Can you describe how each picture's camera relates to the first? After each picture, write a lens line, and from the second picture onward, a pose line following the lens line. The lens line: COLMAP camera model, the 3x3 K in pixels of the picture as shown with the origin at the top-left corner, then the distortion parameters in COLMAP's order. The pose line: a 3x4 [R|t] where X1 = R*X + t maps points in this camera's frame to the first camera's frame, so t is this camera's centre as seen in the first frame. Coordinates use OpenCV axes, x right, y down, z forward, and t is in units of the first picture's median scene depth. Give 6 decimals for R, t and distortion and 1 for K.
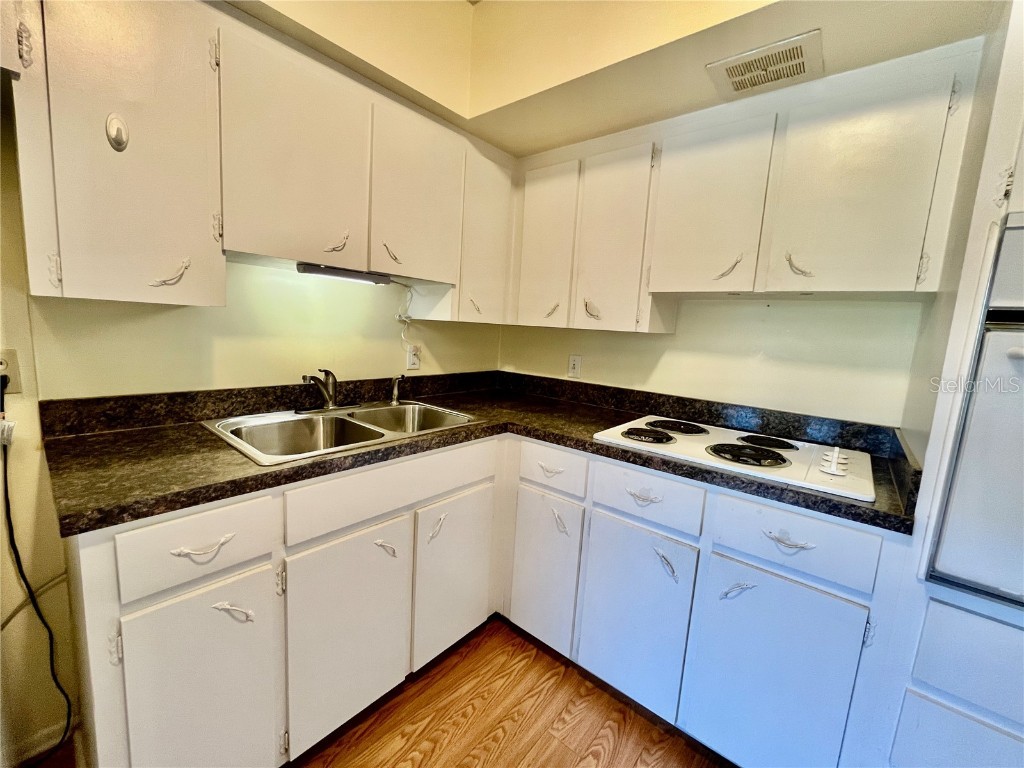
lens RADIAL K [[415.1, 0, 510.5], [0, 415.1, 383.2], [0, 0, 1]] dist [-0.002124, 0.000205]
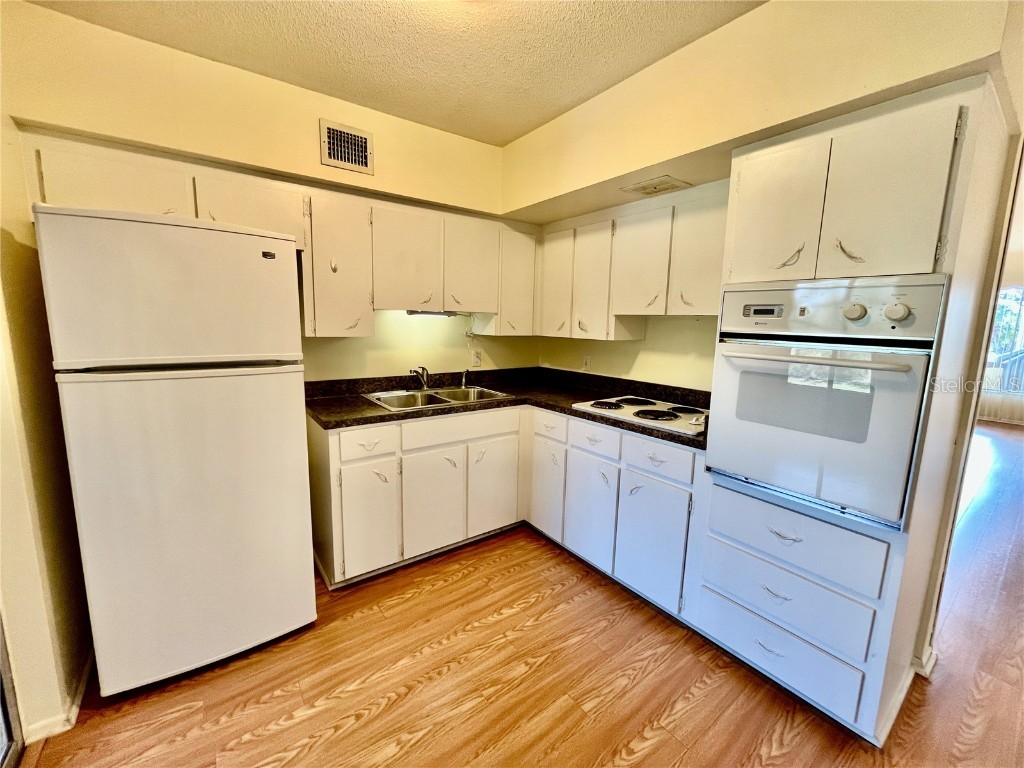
lens RADIAL K [[415.1, 0, 510.5], [0, 415.1, 383.2], [0, 0, 1]] dist [-0.002124, 0.000205]
pose [[0.971155, -0.002516, -0.238435, 0.329752], [0.003483, 0.999987, 0.003635, 0.031144], [0.238423, -0.004361, 0.971152, -0.604522]]
